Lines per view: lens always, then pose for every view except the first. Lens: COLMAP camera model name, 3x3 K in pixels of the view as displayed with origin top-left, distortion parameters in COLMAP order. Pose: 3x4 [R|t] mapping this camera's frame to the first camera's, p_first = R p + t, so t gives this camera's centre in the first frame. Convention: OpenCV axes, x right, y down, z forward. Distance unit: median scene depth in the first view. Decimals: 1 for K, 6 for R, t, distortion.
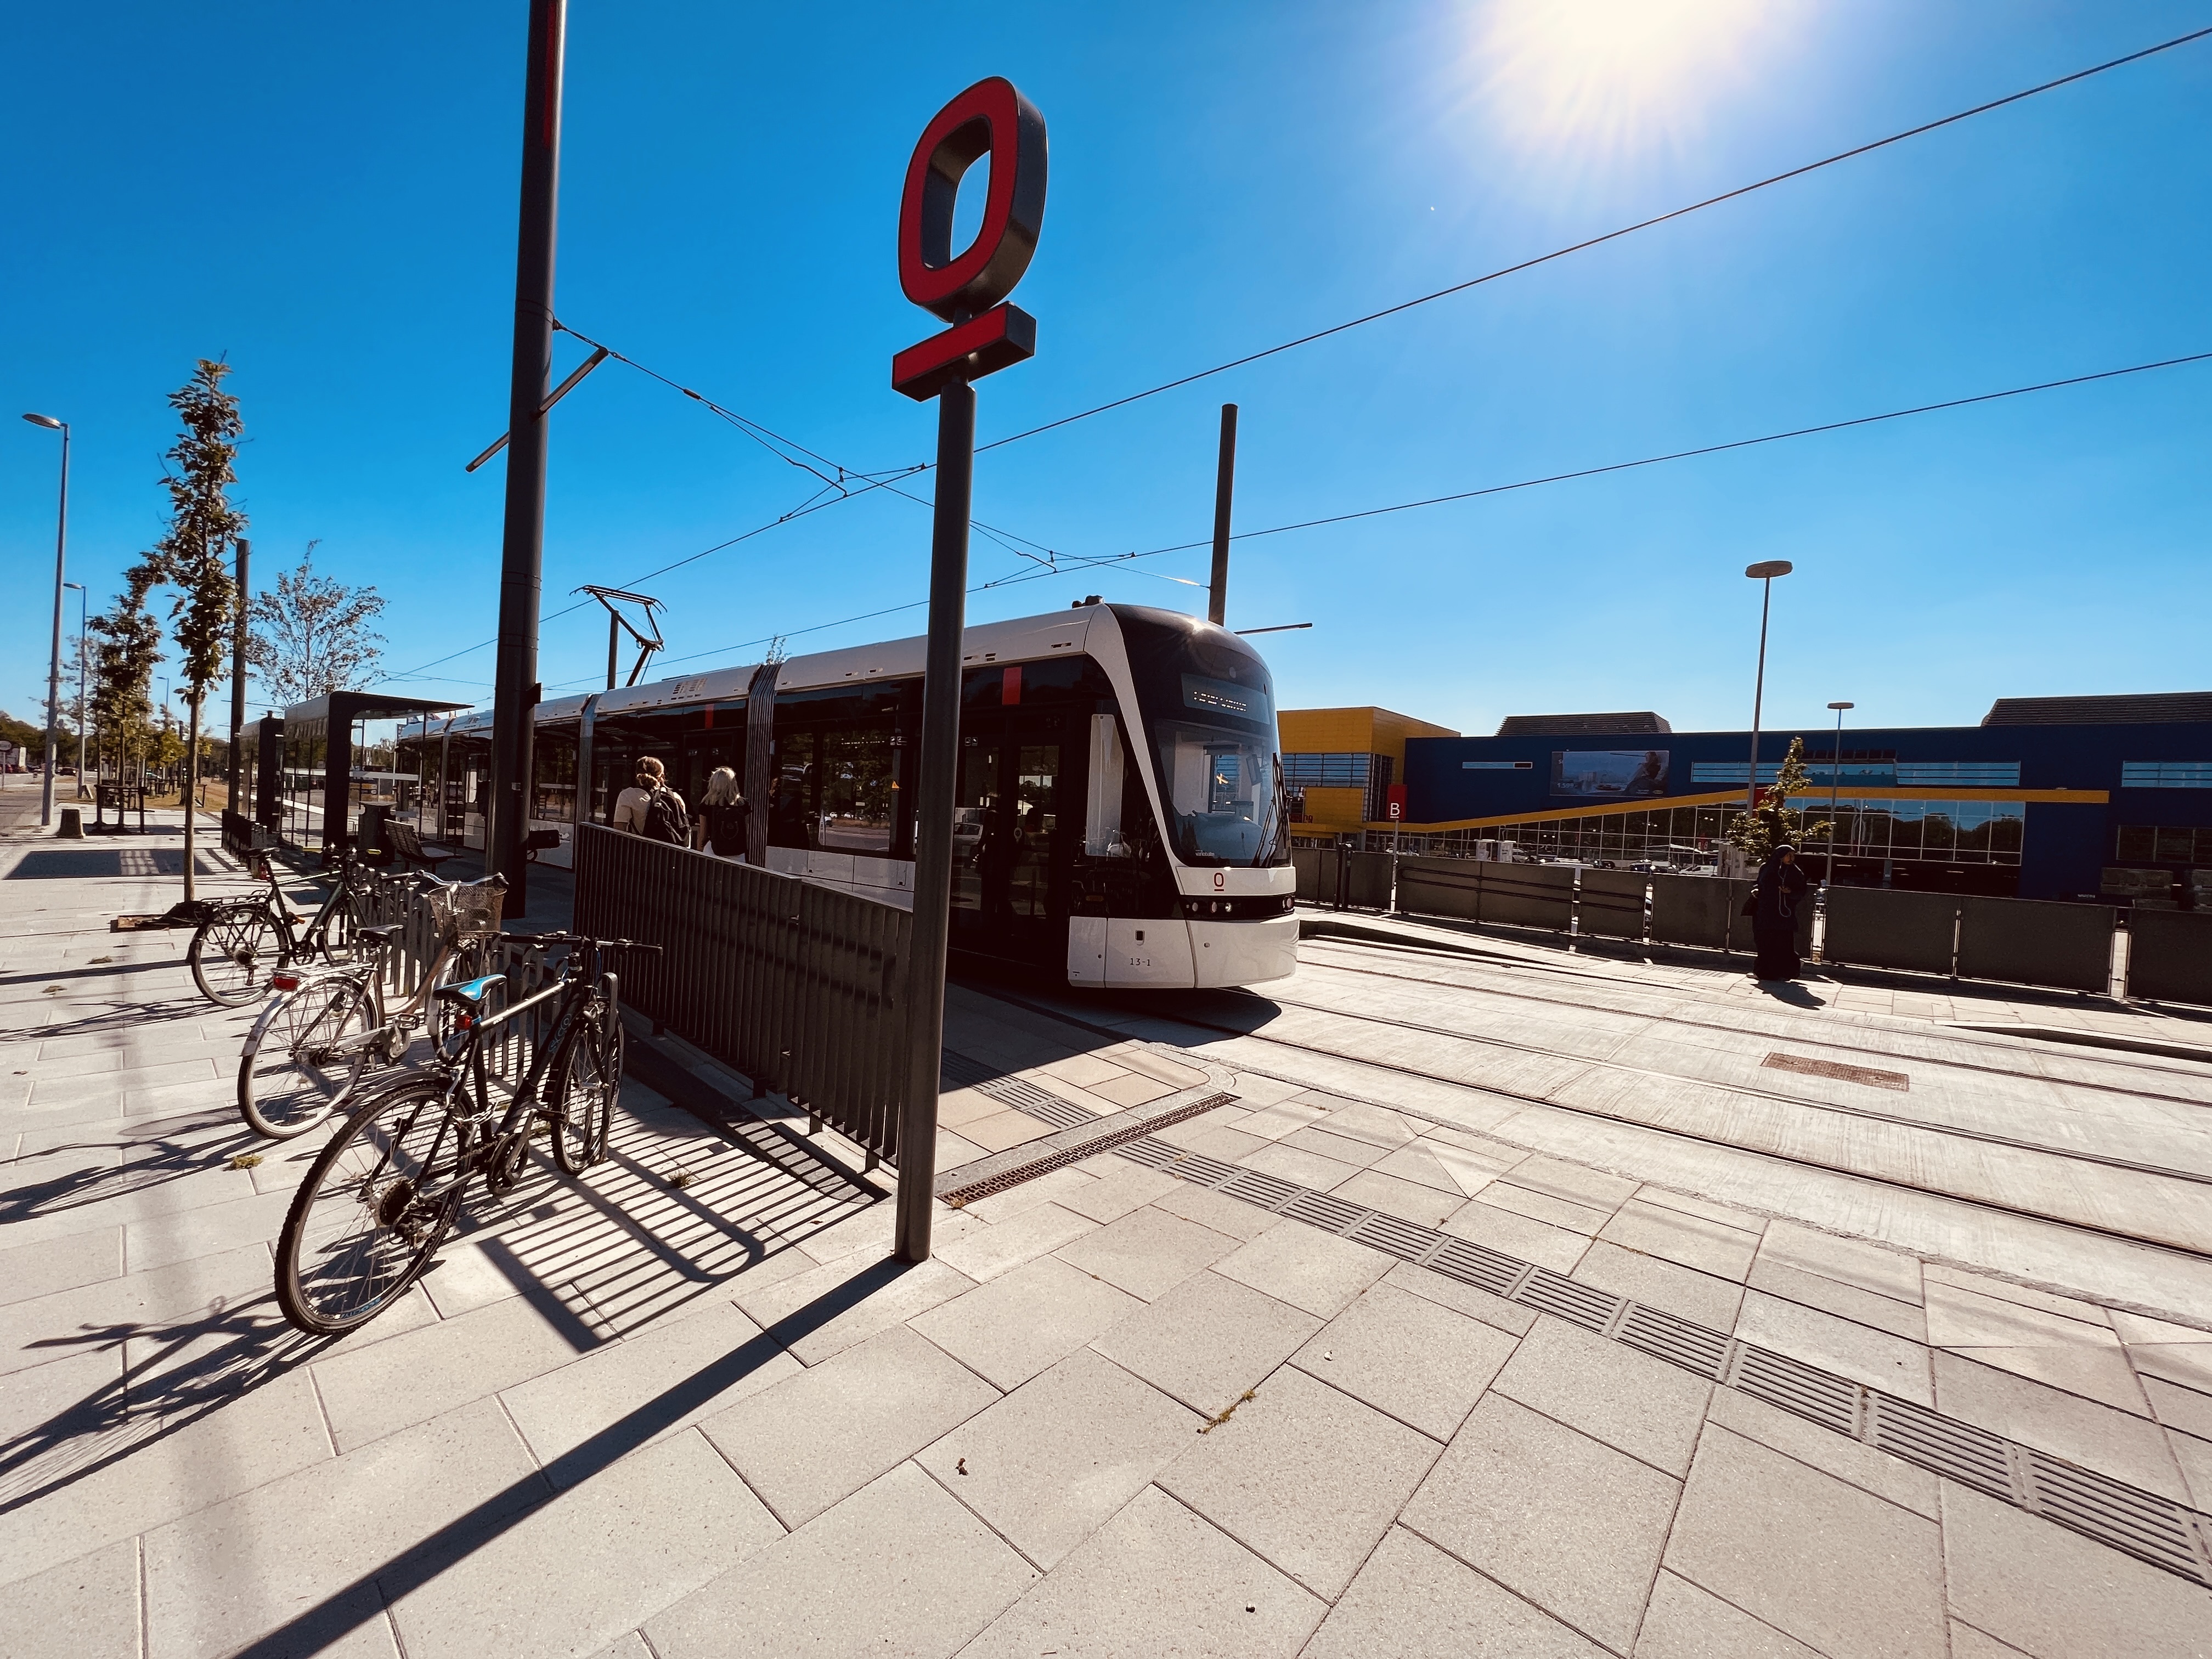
lens RADIAL K [[889.5, 0, 1108.5], [0, 889.5, 836.9], [0, 0, 1]] dist [-0.004631, 0.002082]
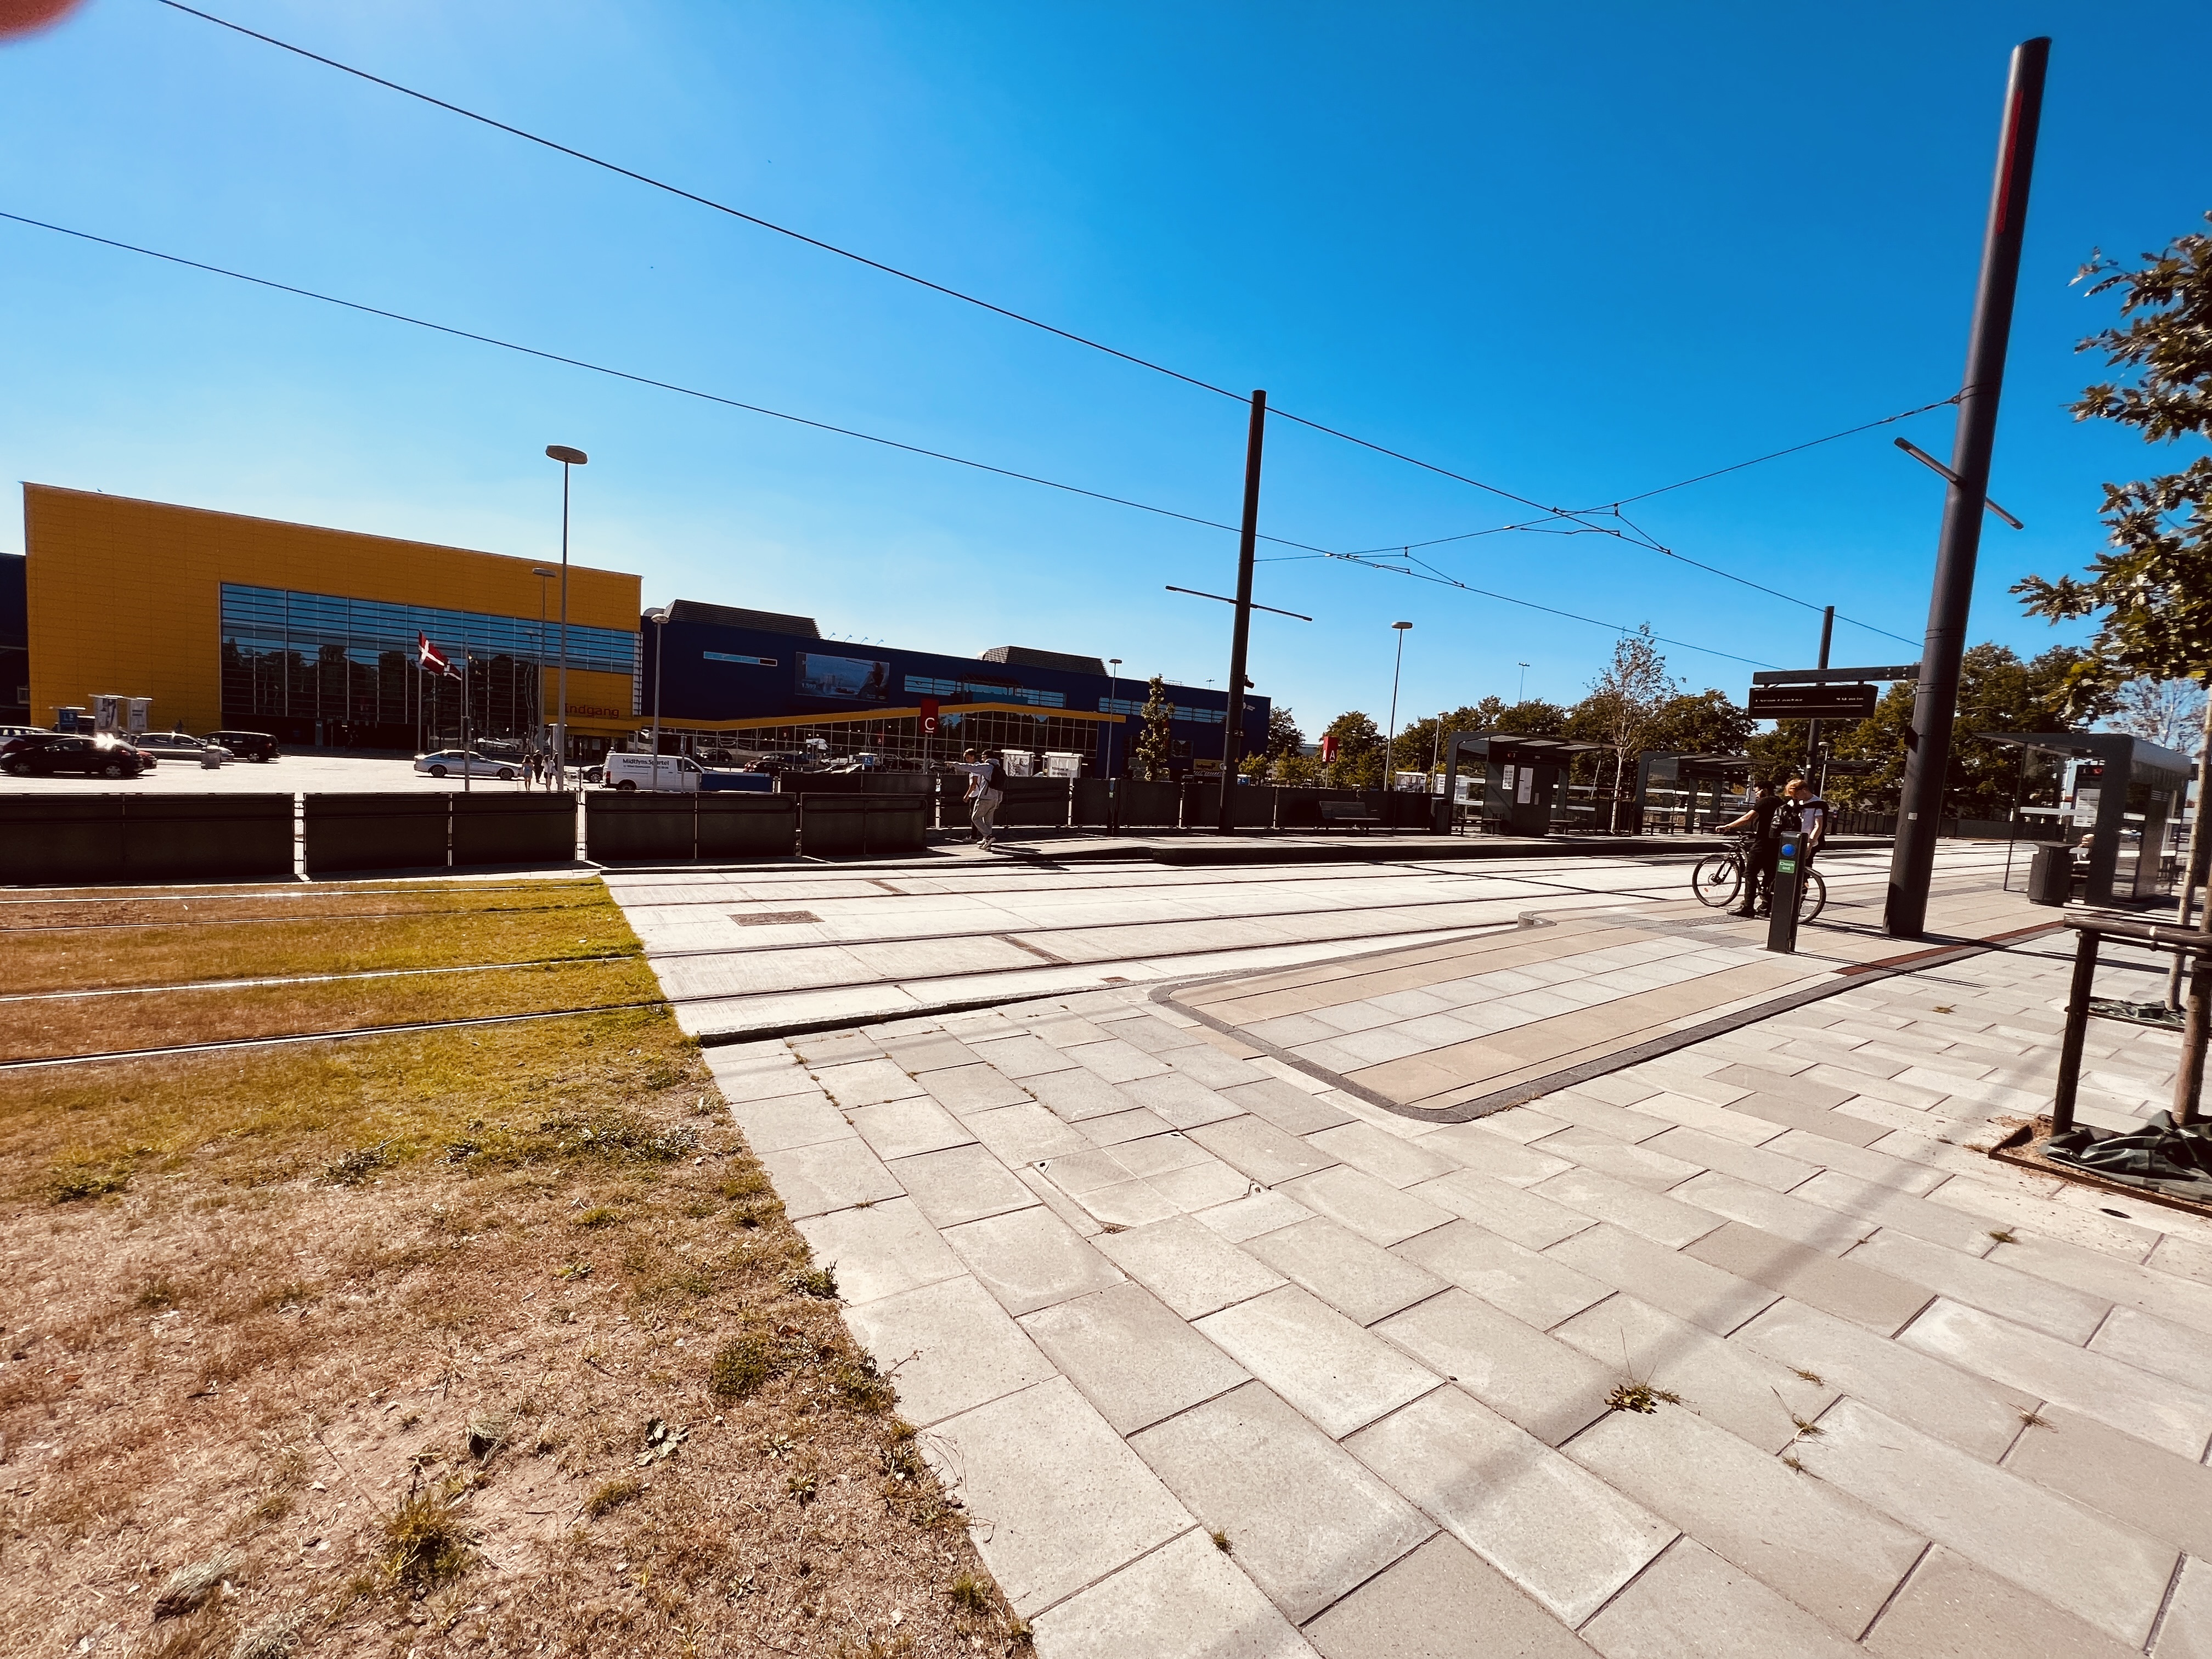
lens RADIAL K [[889.5, 0, 1102.1], [0, 889.5, 836.3], [0, 0, 1]] dist [-0.004631, 0.002082]
pose [[0.262786, -0.117902, 0.957623, -3.239632], [-0.030842, 0.990972, 0.130471, -0.218966], [-0.964361, -0.063821, 0.256777, 2.854071]]
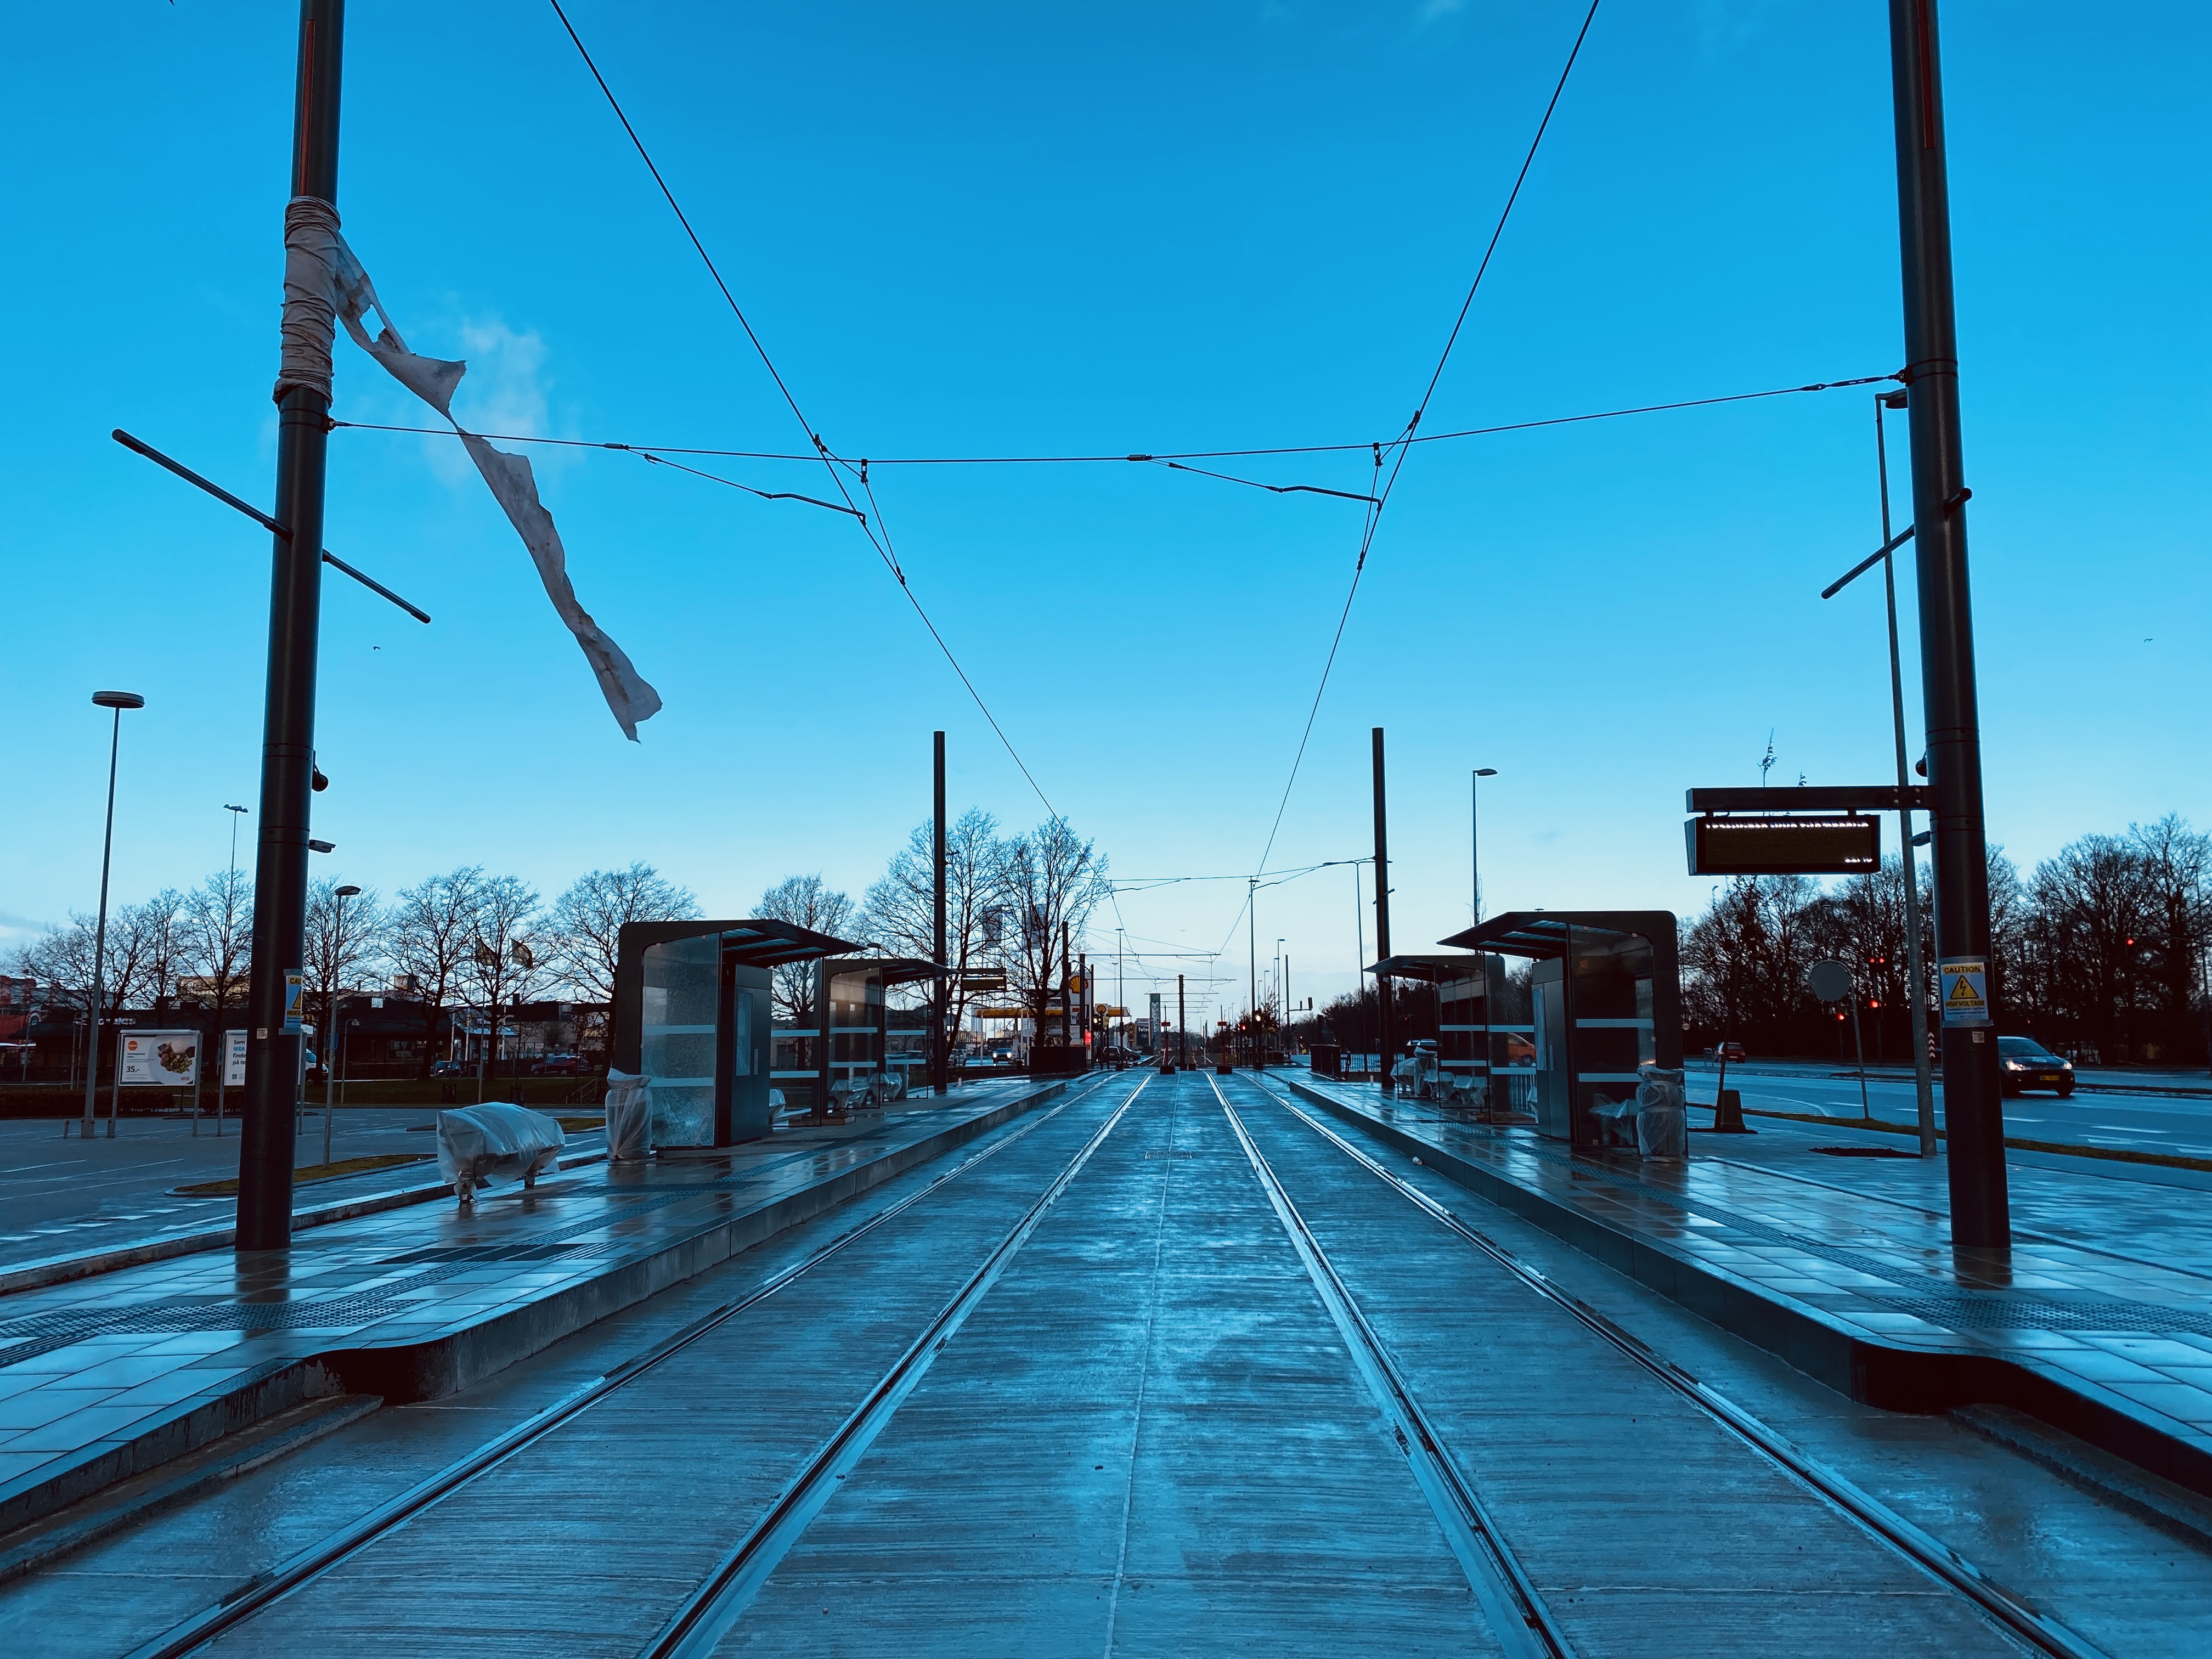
lens RADIAL K [[1673.0, 0, 1096.2], [0, 1673.0, 828.4], [0, 0, 1]] dist [0.060665, -0.073612]
pose [[-0.624224, 0.049417, 0.779681, -2.690458], [-0.013867, 0.997139, -0.074302, -0.192550], [-0.781122, -0.057193, -0.621753, 3.281470]]
